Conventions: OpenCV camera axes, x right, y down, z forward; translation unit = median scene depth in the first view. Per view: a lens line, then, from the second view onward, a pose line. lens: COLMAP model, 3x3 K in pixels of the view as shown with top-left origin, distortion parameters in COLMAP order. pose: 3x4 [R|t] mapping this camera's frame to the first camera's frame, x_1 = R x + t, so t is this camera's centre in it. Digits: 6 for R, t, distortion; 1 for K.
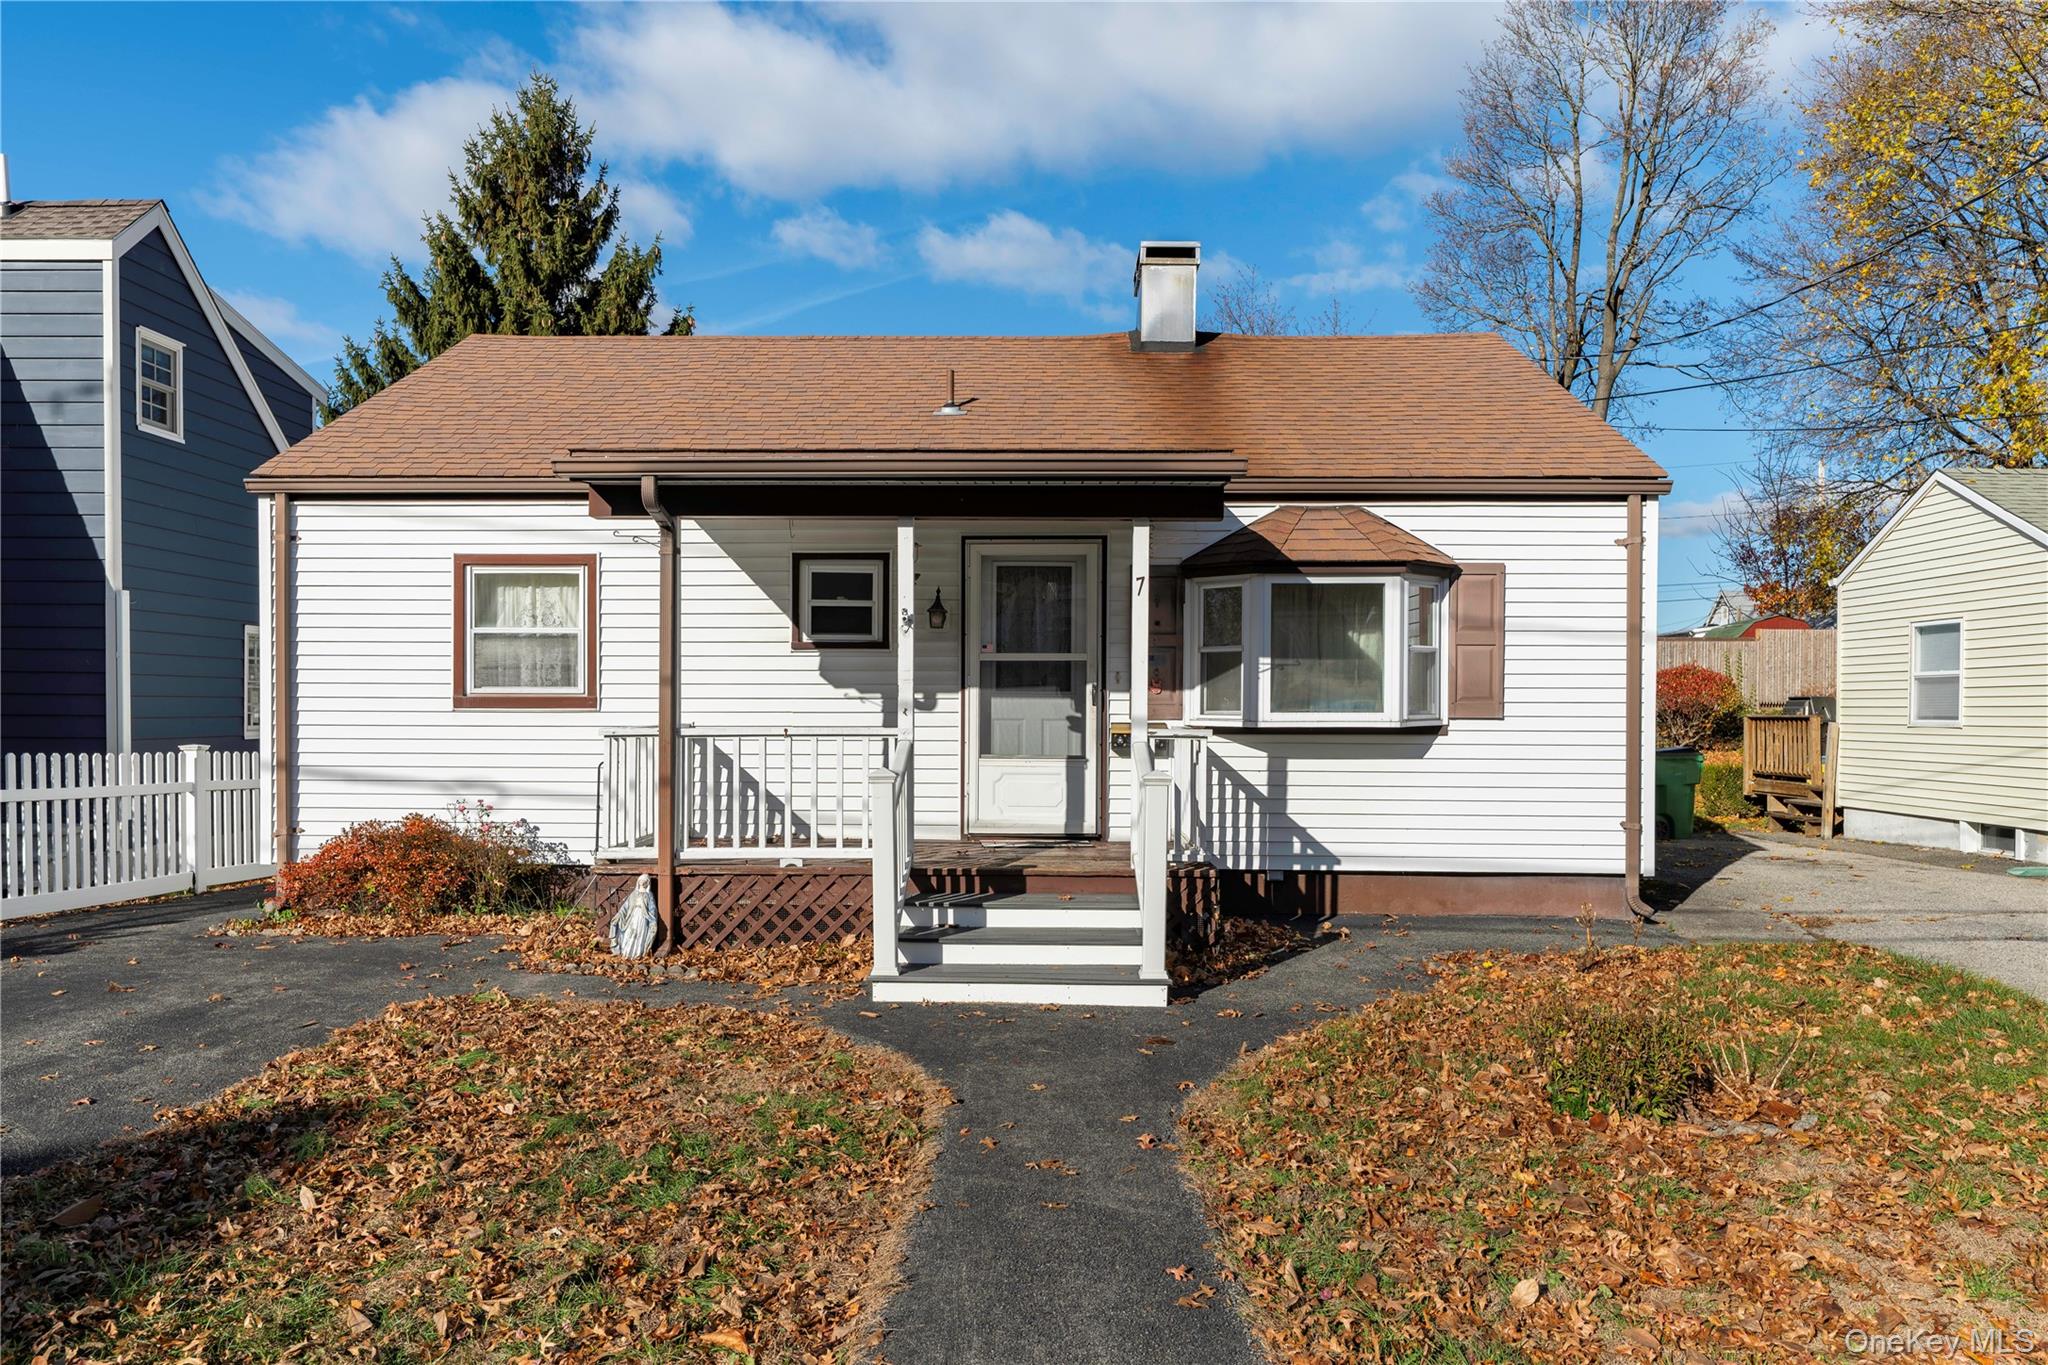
lens RADIAL K [[1436.0, 0, 946.5], [0, 1436.0, 721.3], [0, 0, 1]] dist [-0.002851, 0.009959]
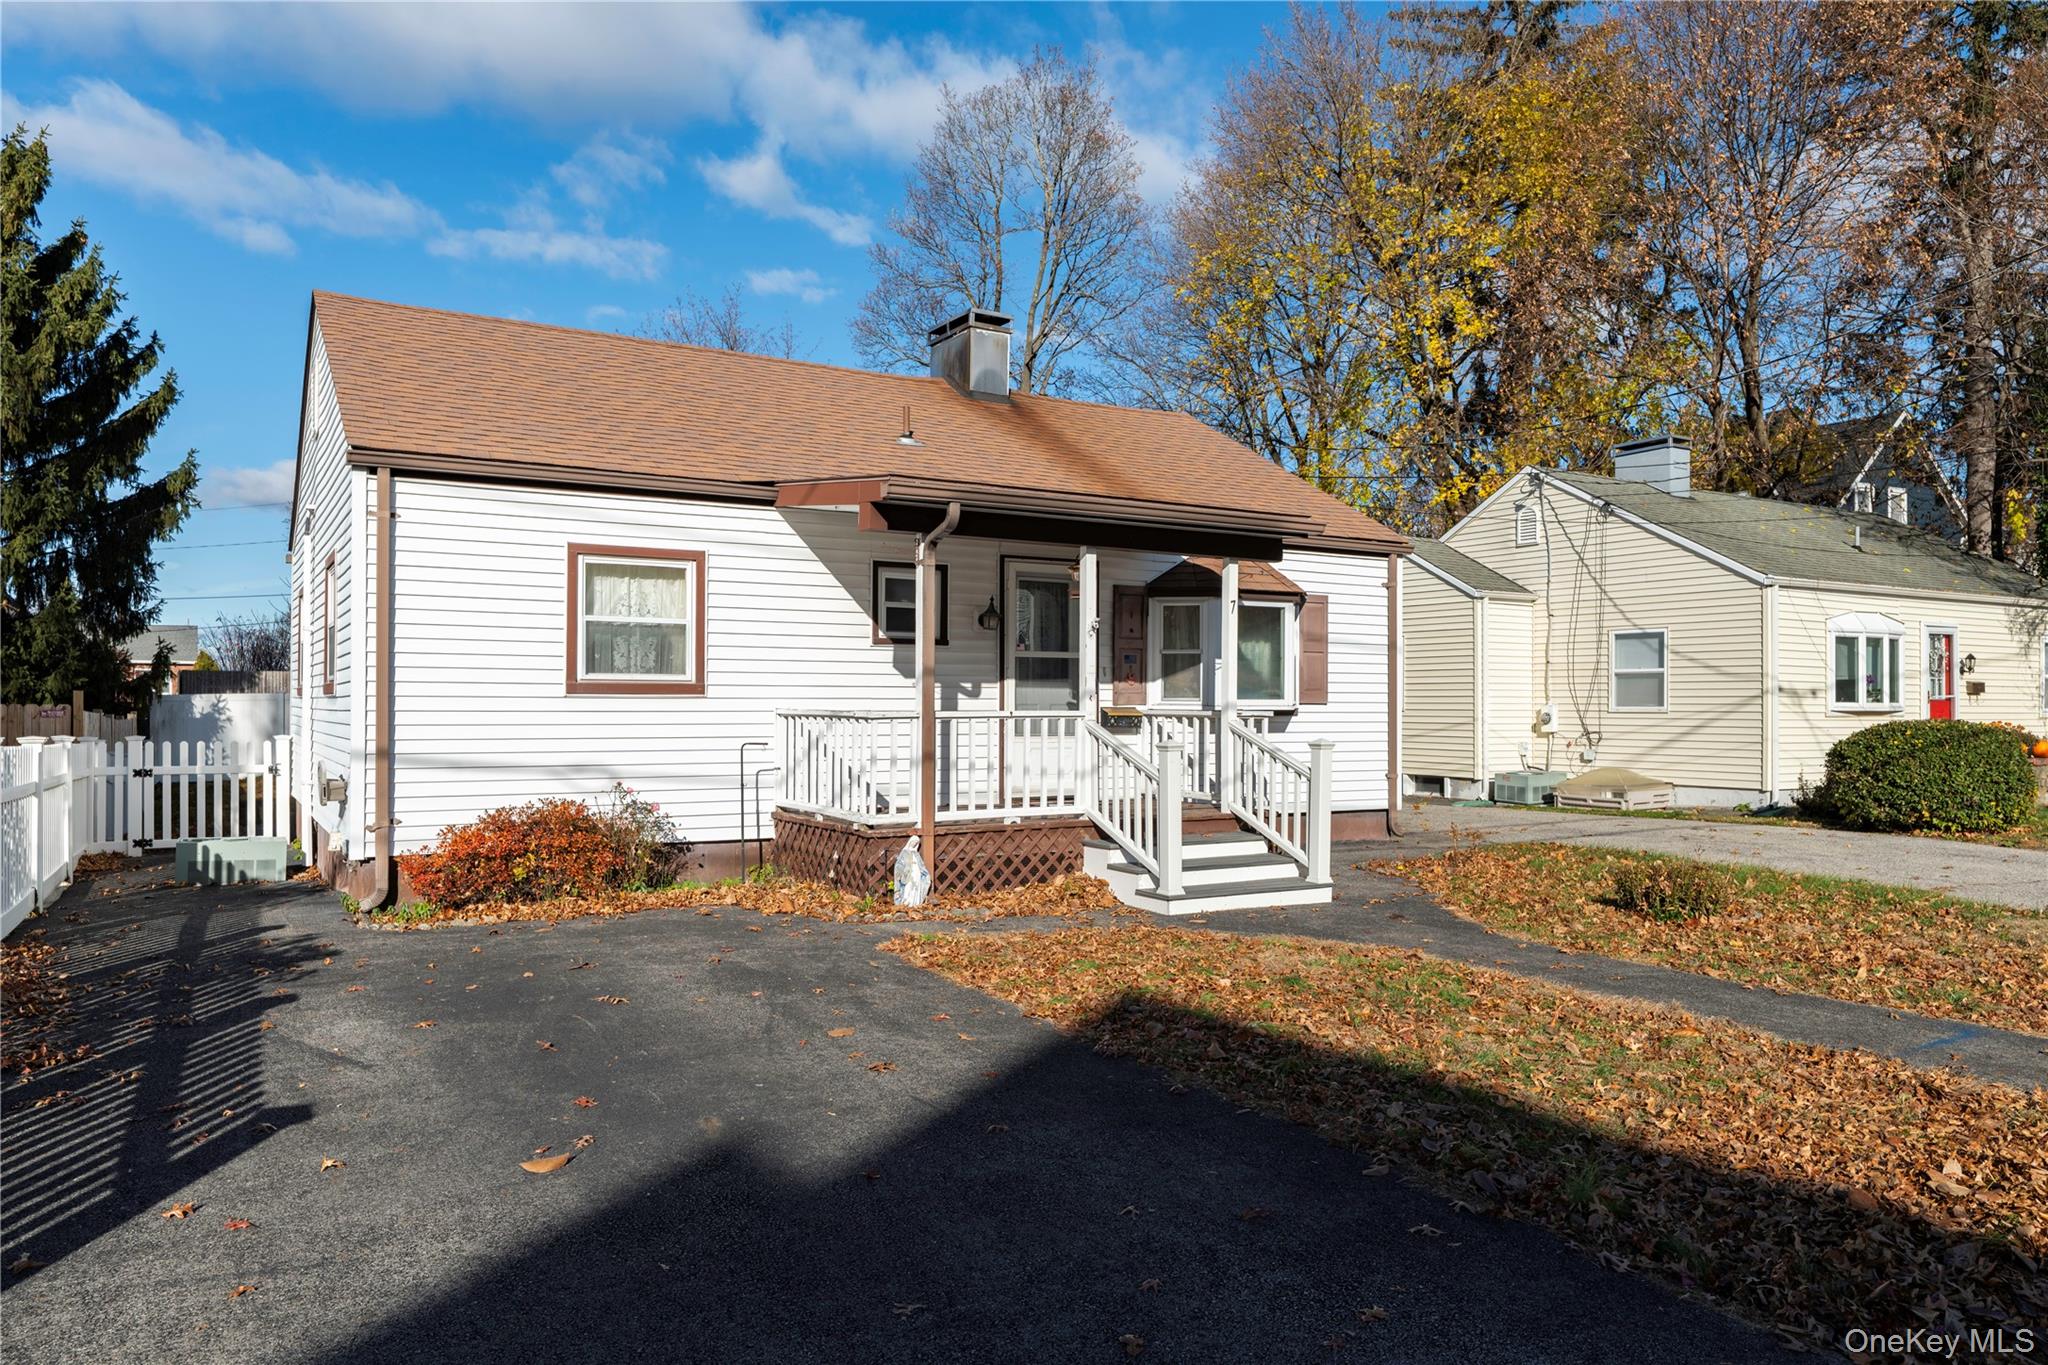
lens RADIAL K [[1436.0, 0, 1017.5], [0, 1436.0, 673.9], [0, 0, 1]] dist [-0.002851, 0.009959]
pose [[0.834062, 0.011302, 0.551555, -0.638663], [0.003220, 0.999673, -0.025354, 0.003527], [-0.551661, 0.022923, 0.833753, -0.023621]]
